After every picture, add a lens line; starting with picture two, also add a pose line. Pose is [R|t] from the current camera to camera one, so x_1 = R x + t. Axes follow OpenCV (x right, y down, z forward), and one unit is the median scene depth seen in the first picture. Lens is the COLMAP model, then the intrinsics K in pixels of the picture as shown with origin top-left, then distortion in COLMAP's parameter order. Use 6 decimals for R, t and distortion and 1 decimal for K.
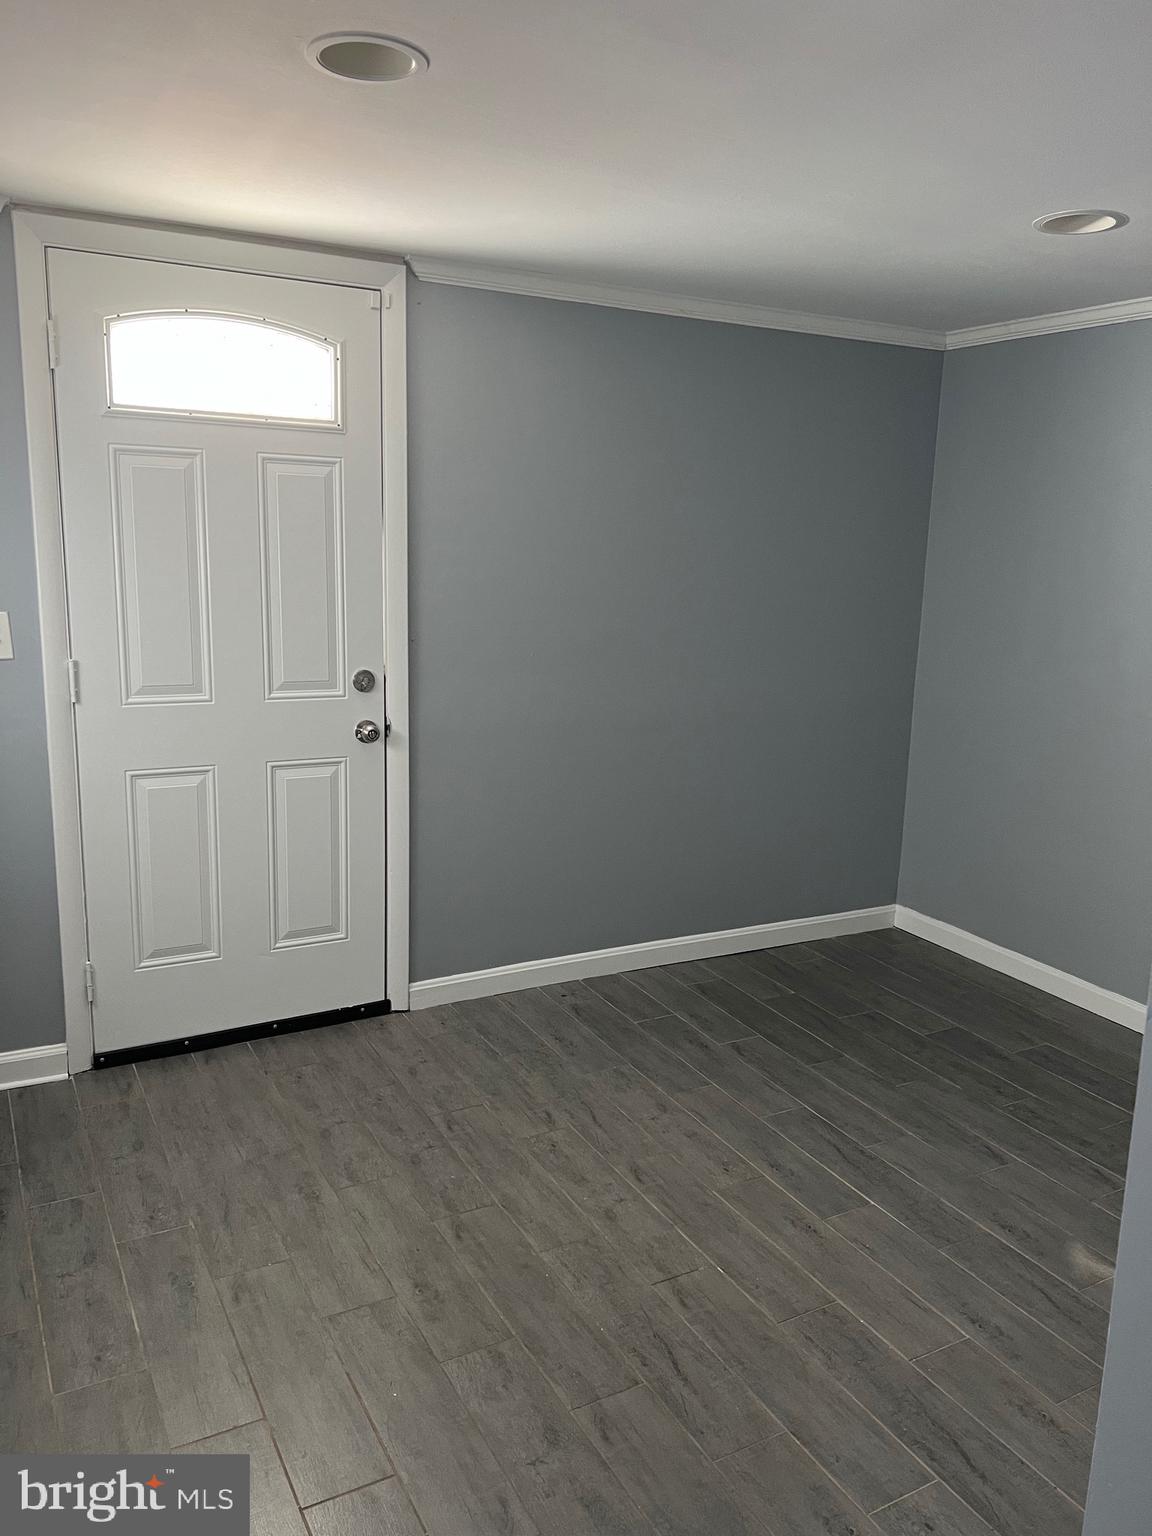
lens RADIAL K [[1150.4, 0, 583.7], [0, 1150.4, 770.4], [0, 0, 1]] dist [0.045034, -0.051974]
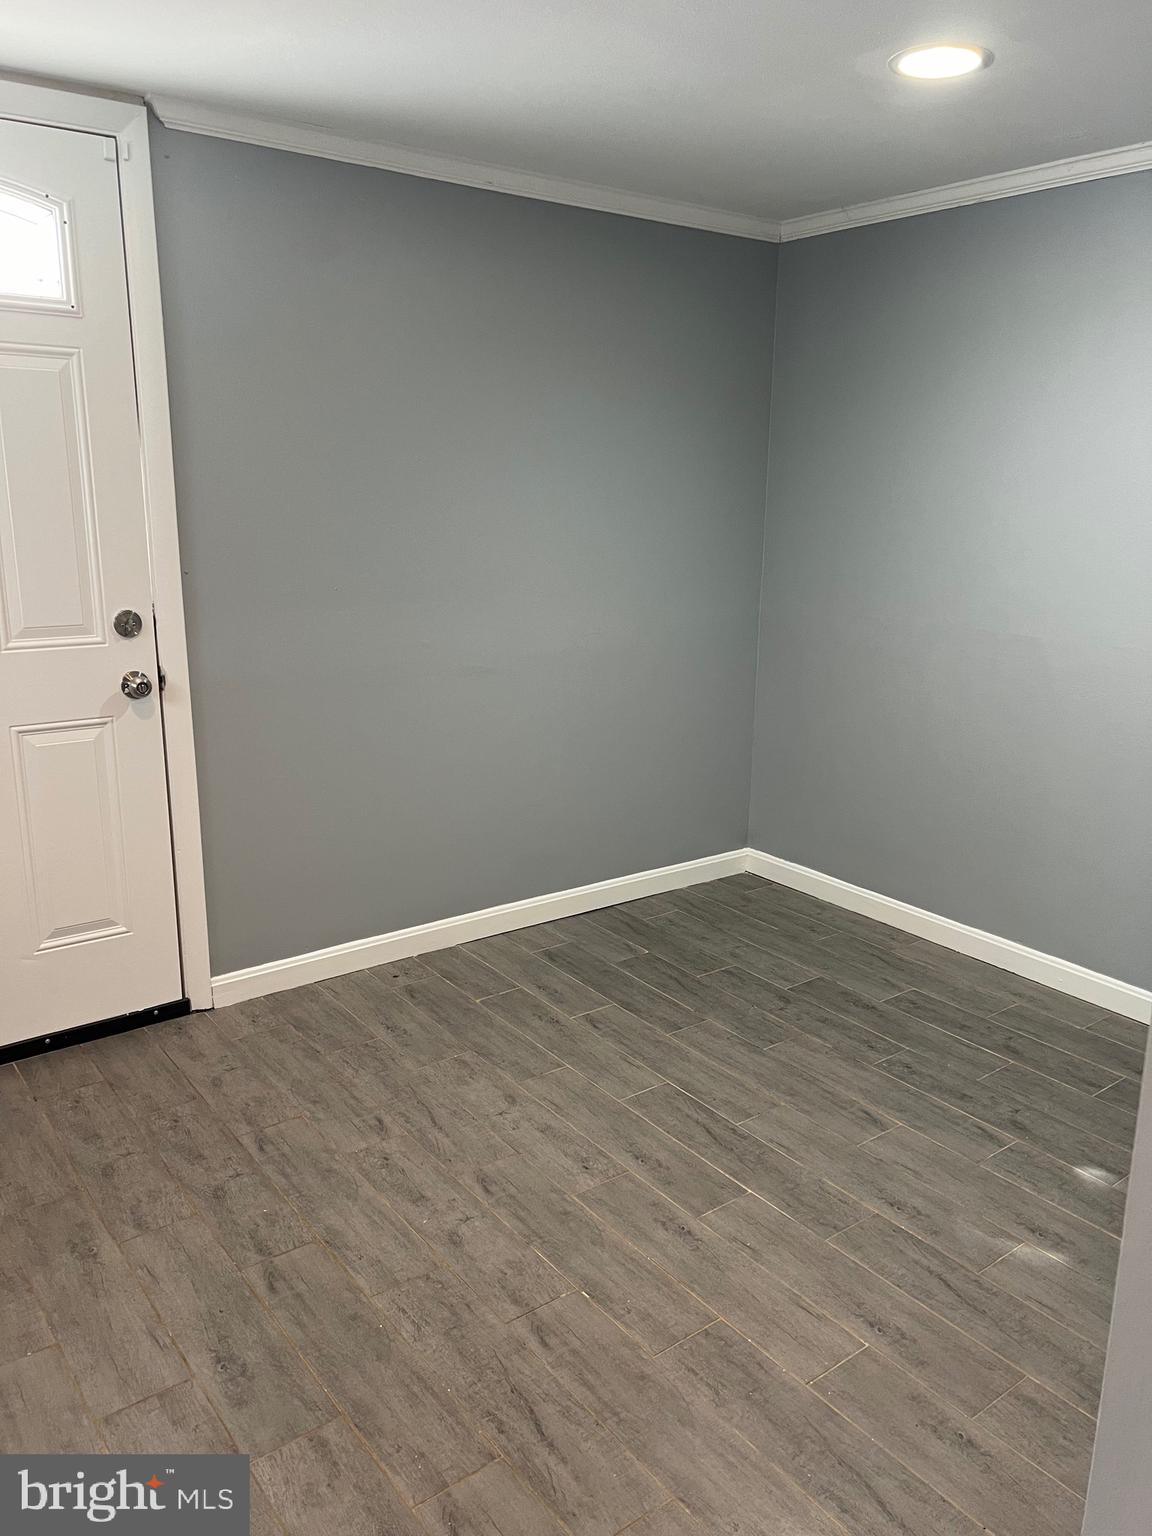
lens RADIAL K [[1150.4, 0, 583.7], [0, 1150.4, 770.4], [0, 0, 1]] dist [0.045034, -0.051974]
pose [[0.989034, -0.049462, 0.139162, 0.013736], [0.043222, 0.997935, 0.047514, 0.001879], [-0.141225, -0.040978, 0.989129, 0.140494]]
